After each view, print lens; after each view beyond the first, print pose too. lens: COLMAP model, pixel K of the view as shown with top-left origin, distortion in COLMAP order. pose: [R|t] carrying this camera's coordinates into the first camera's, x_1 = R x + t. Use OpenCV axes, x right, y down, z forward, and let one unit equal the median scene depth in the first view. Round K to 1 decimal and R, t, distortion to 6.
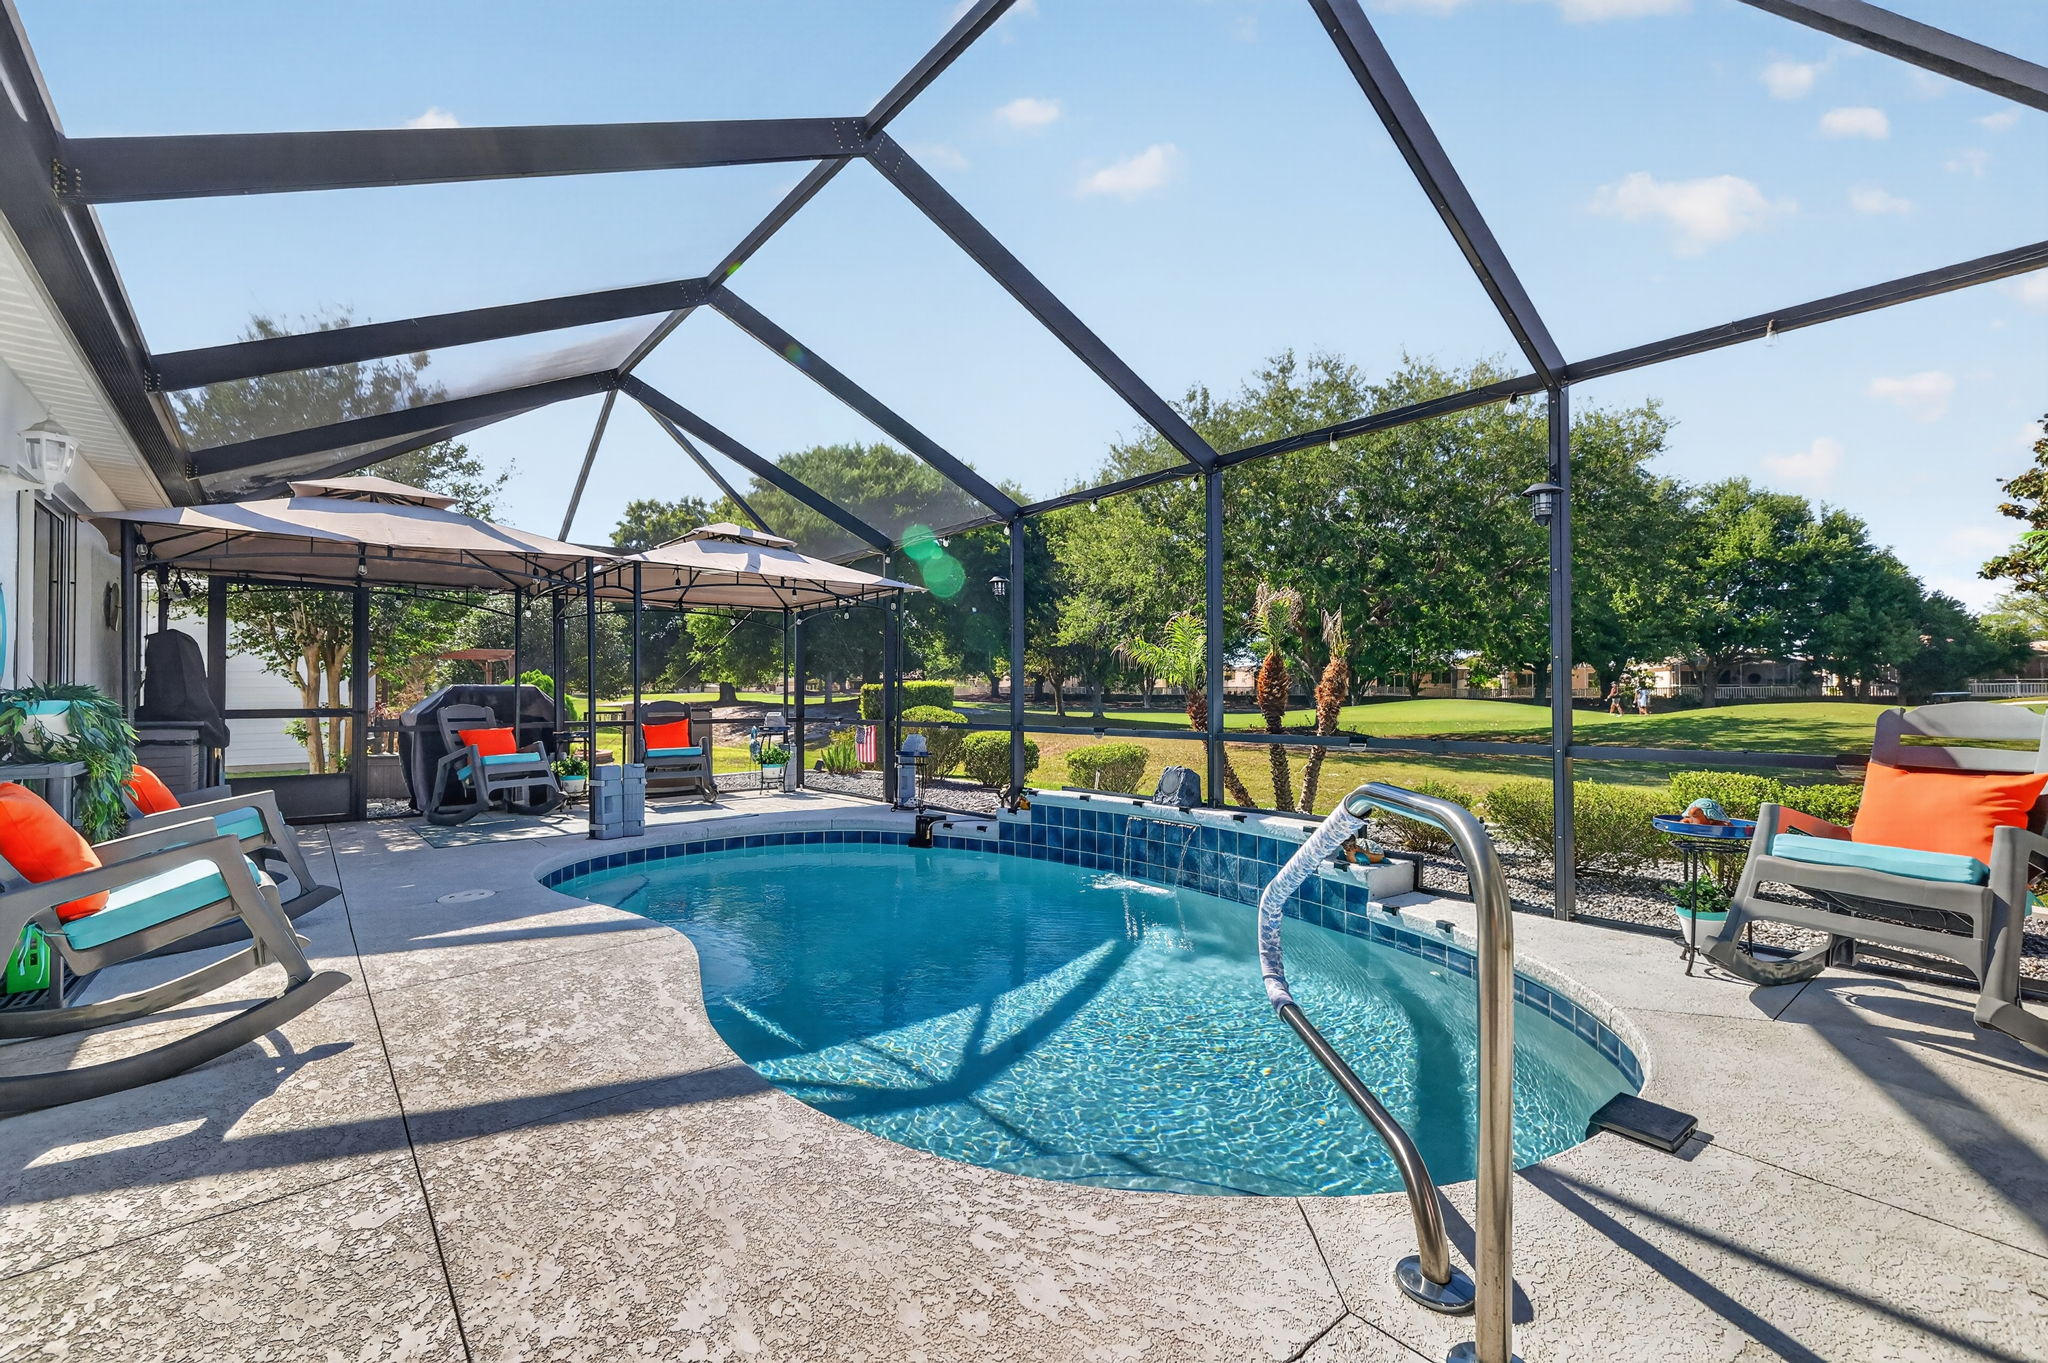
lens RADIAL K [[887.8, 0, 1013.0], [0, 887.8, 690.0], [0, 0, 1]] dist [0.009788, -0.000055]
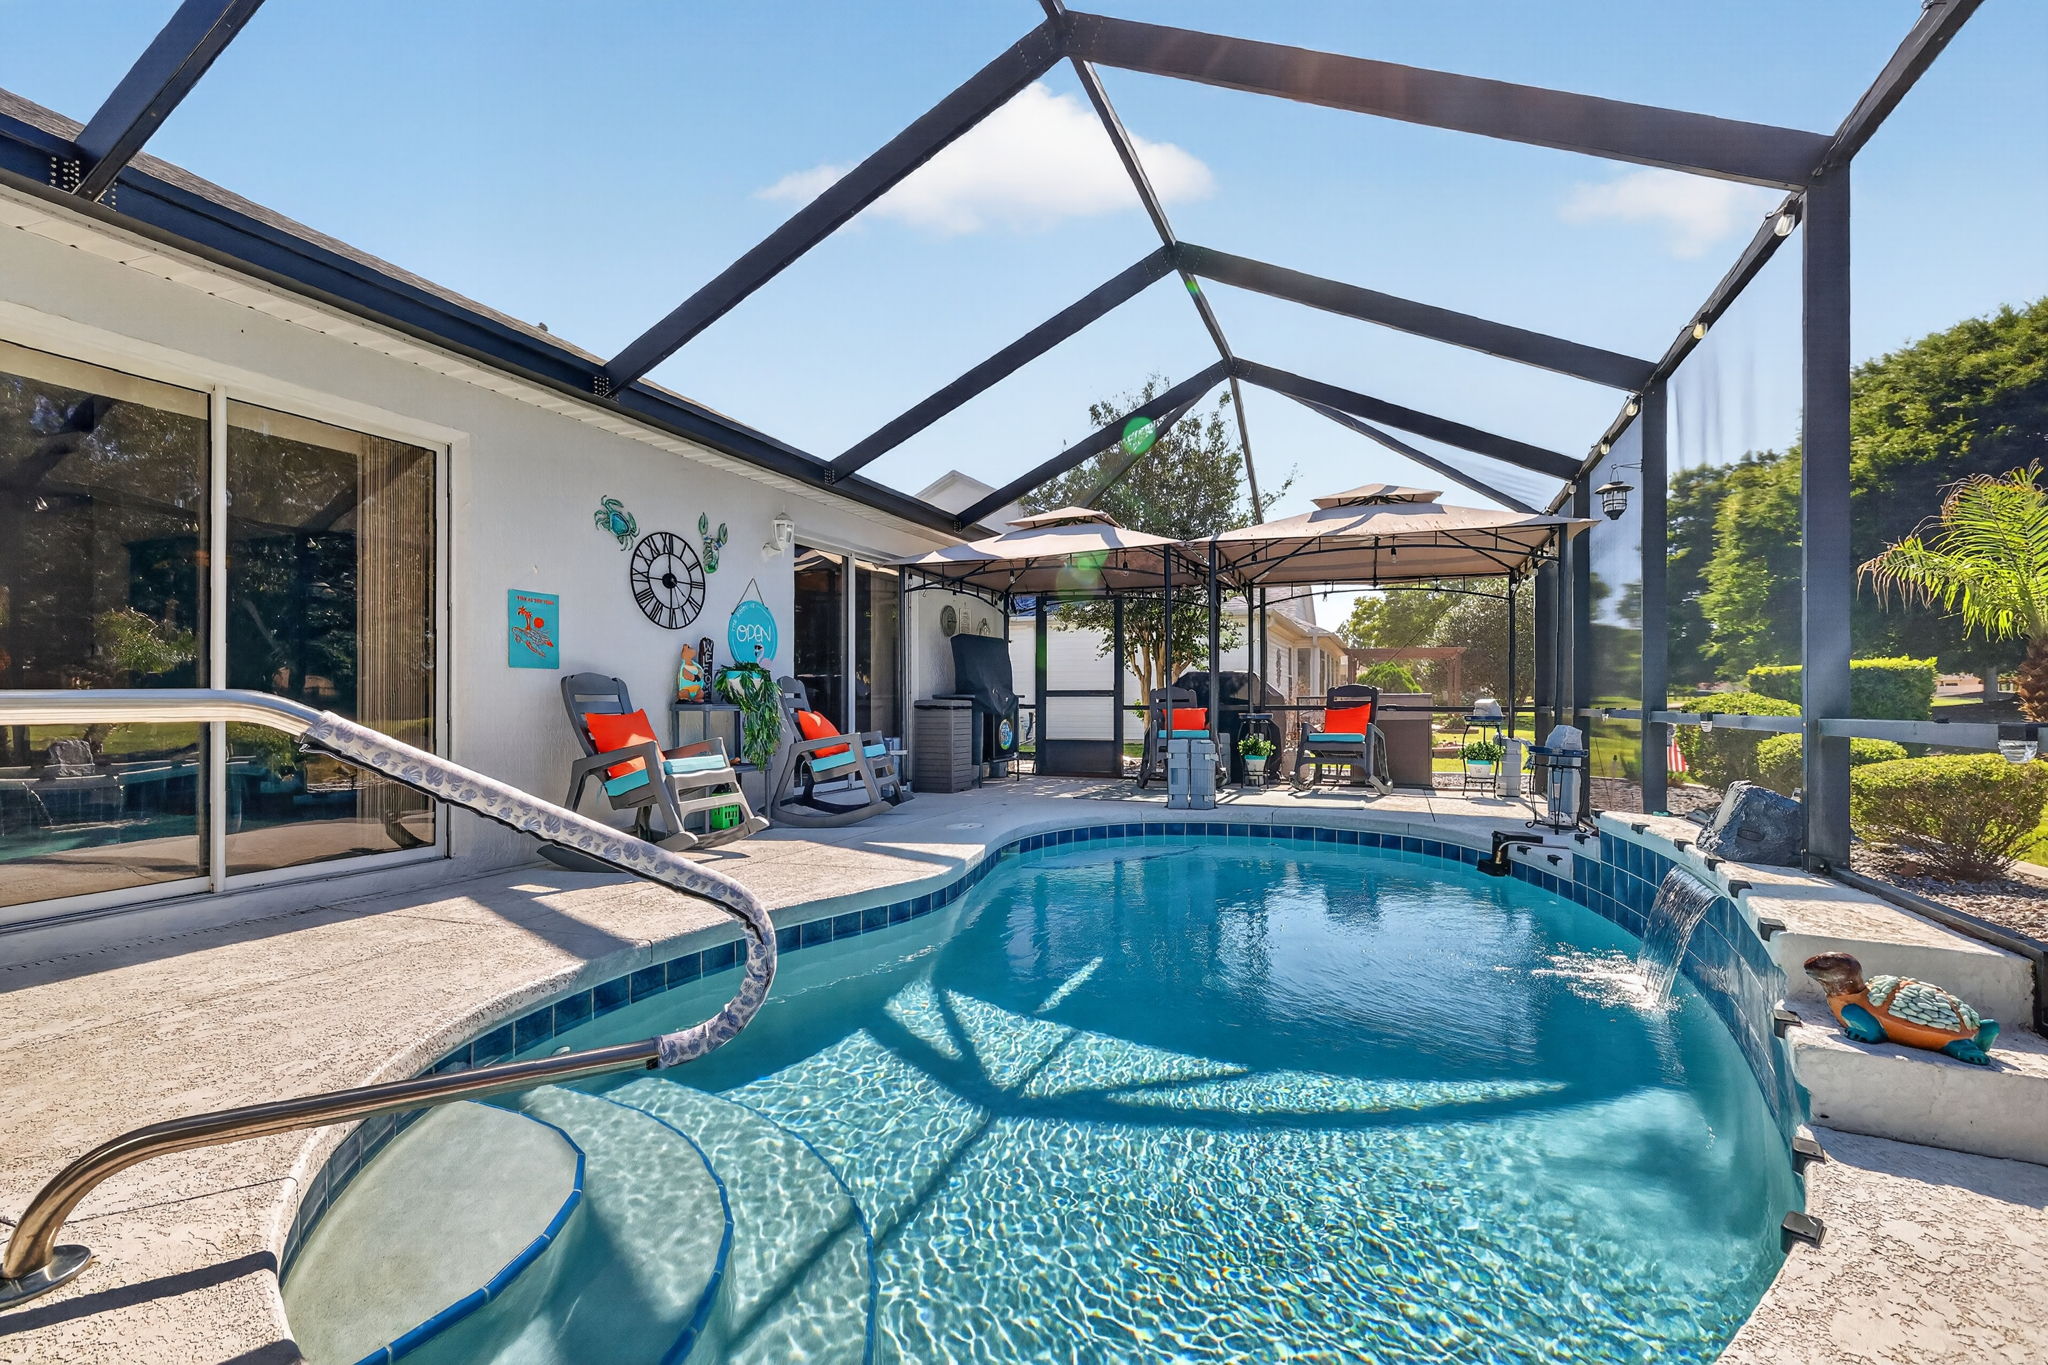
lens RADIAL K [[887.8, 0, 1013.0], [0, 887.8, 691.0], [0, 0, 1]] dist [0.009788, -0.000055]
pose [[0.490379, 0.000049, -0.871509, 0.363197], [-0.000541, 1.000000, -0.000248, 0.026820], [0.871509, 0.000593, 0.490379, 0.304006]]
